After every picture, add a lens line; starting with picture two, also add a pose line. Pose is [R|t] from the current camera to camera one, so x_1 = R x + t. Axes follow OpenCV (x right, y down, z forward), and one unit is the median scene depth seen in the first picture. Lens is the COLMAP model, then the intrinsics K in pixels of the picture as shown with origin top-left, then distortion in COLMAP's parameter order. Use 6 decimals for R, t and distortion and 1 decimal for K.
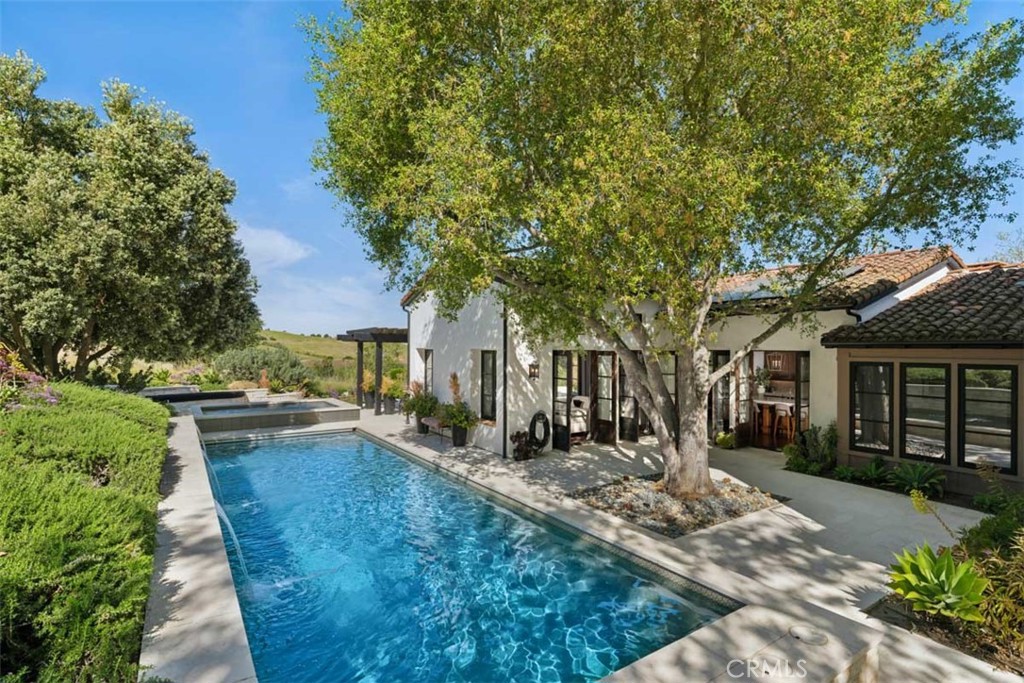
lens RADIAL K [[493.7, 0, 511.8], [0, 493.7, 347.4], [0, 0, 1]] dist [-0.001754, -0.000915]
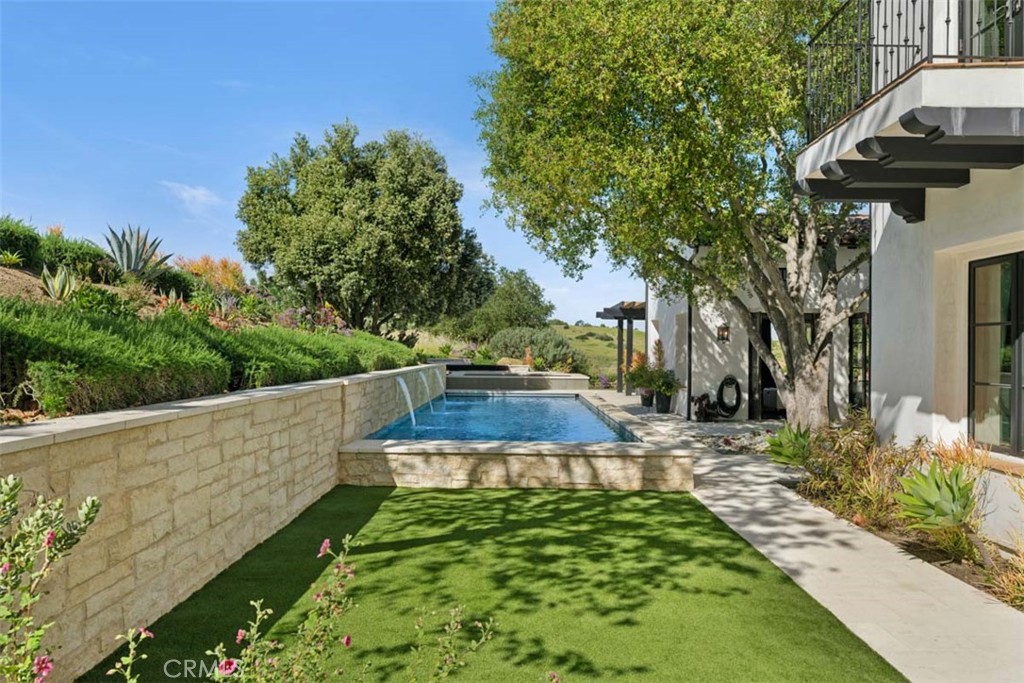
lens RADIAL K [[711.9, 0, 511.7], [0, 711.9, 343.2], [0, 0, 1]] dist [-0.006905, -0.000585]
pose [[0.823649, -0.004469, -0.567083, 0.638943], [-0.002091, 0.999938, -0.010917, 0.109277], [0.567097, 0.010178, 0.823588, -0.491375]]
